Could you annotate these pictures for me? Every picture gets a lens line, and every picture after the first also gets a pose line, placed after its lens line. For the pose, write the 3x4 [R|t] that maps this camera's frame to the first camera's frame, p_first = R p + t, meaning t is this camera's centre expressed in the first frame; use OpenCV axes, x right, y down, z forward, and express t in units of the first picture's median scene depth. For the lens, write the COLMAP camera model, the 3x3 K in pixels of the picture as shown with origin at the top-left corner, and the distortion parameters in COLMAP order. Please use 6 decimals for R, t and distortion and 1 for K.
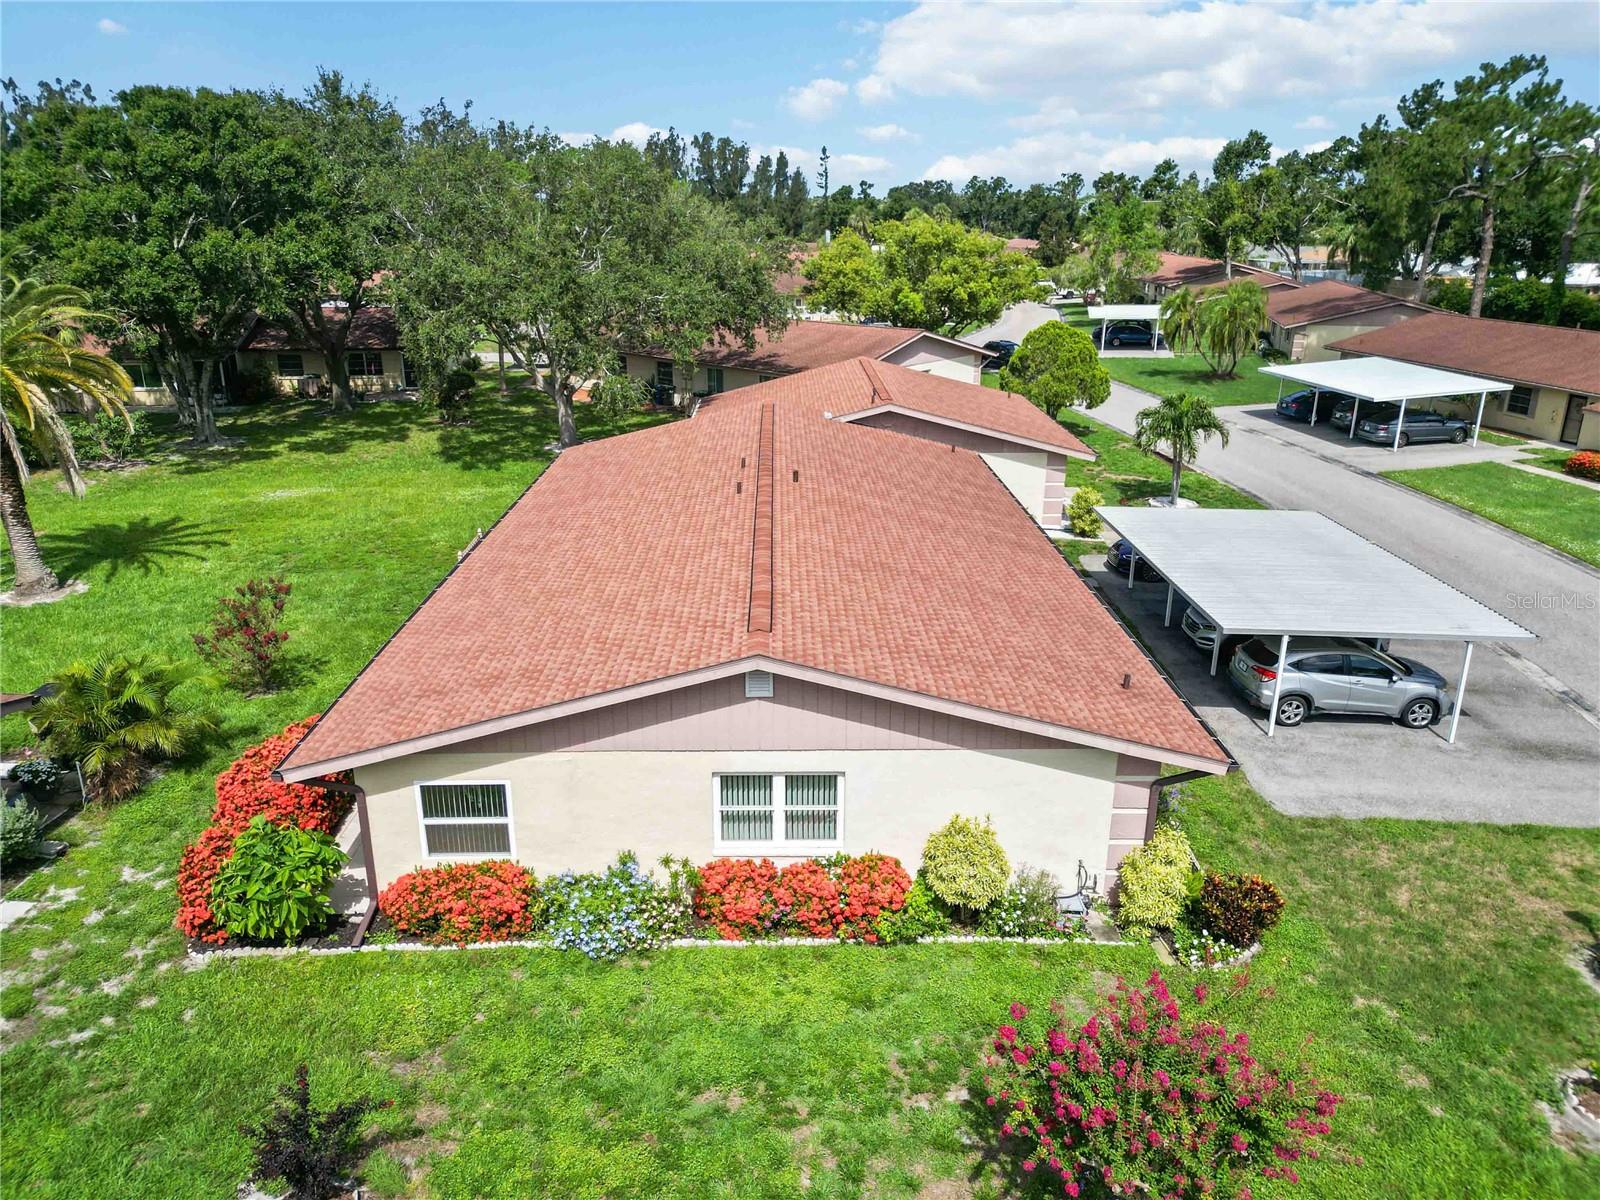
lens RADIAL K [[1115.9, 0, 800.0], [0, 1115.9, 600.0], [0, 0, 1]] dist [0.063889, -0.055457]
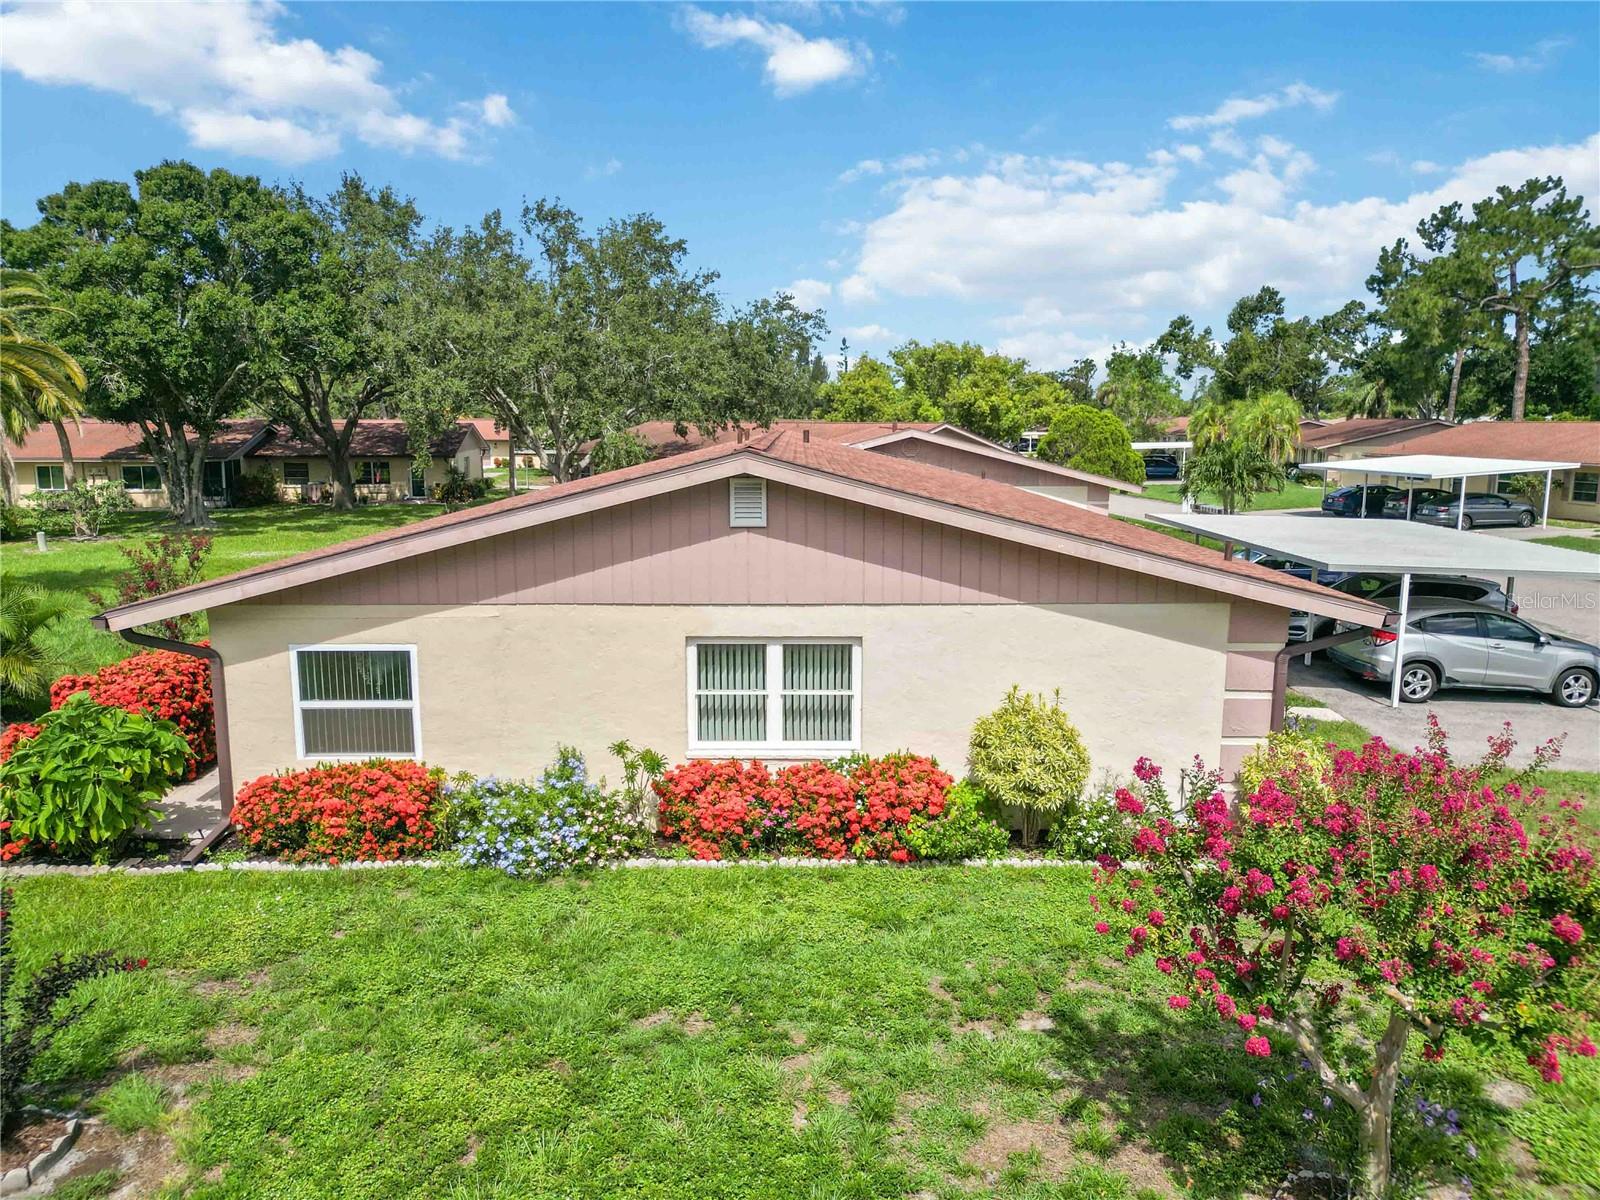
lens RADIAL K [[1115.6, 0, 800.0], [0, 1115.6, 600.0], [0, 0, 1]] dist [0.078744, -0.080885]
pose [[0.999811, 0.000662, -0.019409, 0.013043], [-0.003973, 0.985253, -0.171060, 0.260677], [0.019010, 0.171105, 0.985069, 0.259042]]
